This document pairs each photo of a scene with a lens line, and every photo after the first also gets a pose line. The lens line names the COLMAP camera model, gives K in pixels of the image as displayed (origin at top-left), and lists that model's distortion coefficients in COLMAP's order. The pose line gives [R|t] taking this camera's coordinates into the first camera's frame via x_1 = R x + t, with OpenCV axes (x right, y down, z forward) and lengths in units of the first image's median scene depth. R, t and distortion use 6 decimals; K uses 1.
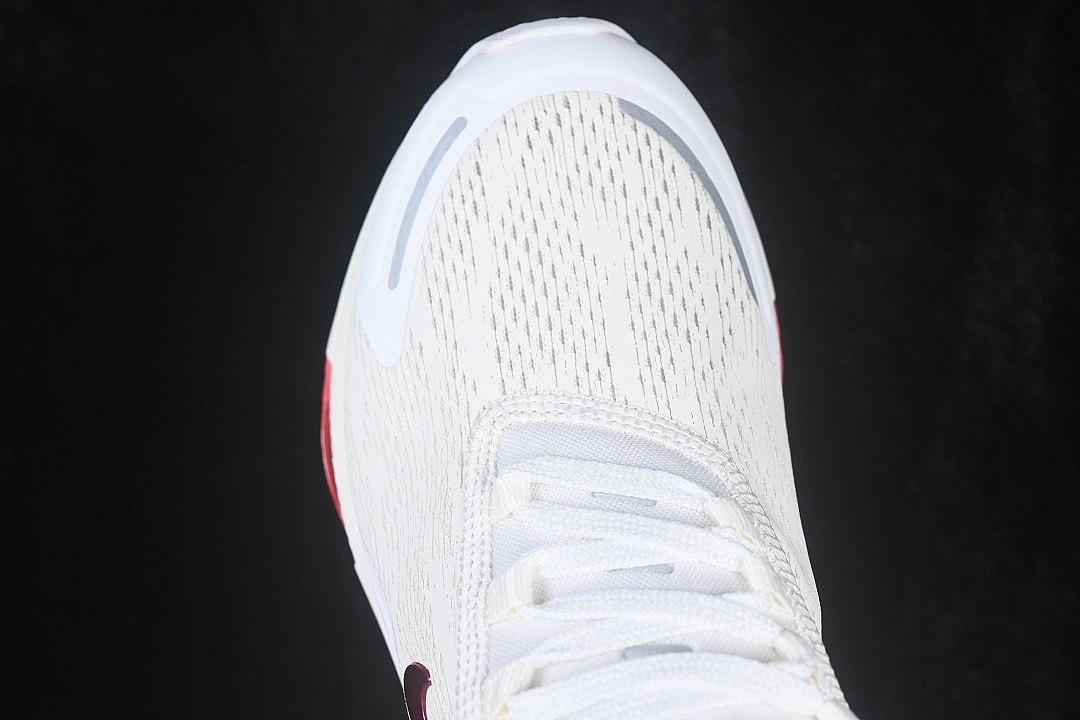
lens RADIAL K [[2327.7, 0, 539.8], [0, 2327.7, 360.0], [0, 0, 1]] dist [-0.119763, 0.000000]
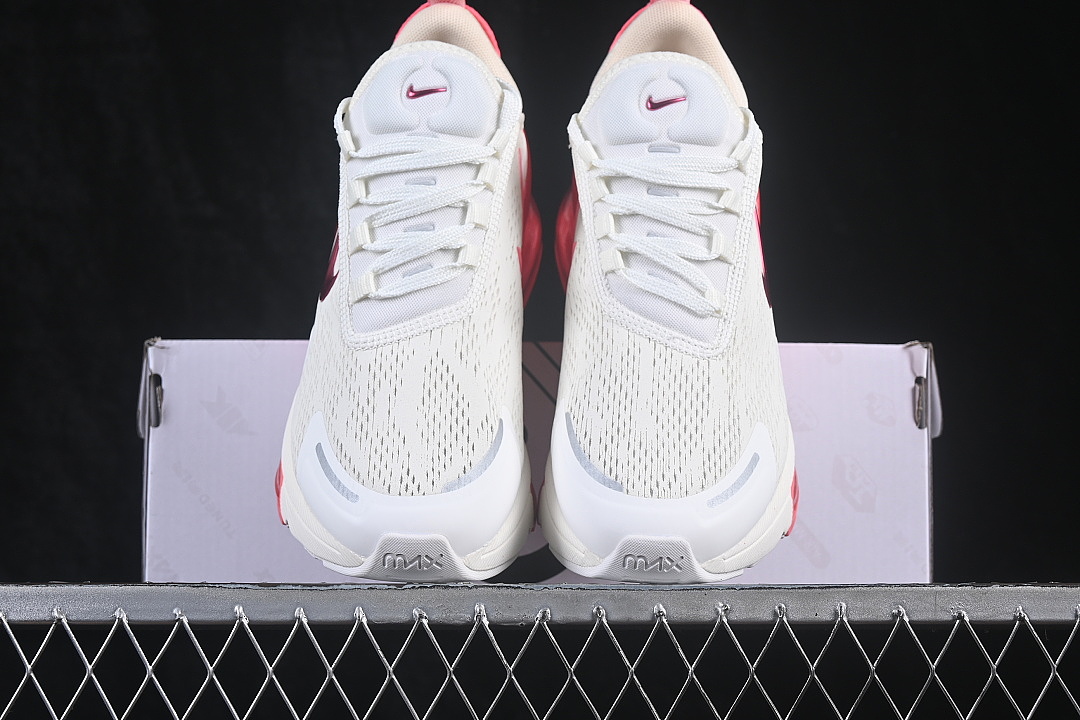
lens RADIAL K [[2327.7, 0, 562.0], [0, 2327.7, 340.6], [0, 0, 1]] dist [-0.119763, 0.000000]
pose [[-0.984432, -0.139094, 0.107459, -0.100141], [0.163932, -0.506010, 0.846806, -1.631597], [-0.063410, 0.851238, 0.520935, -0.032024]]
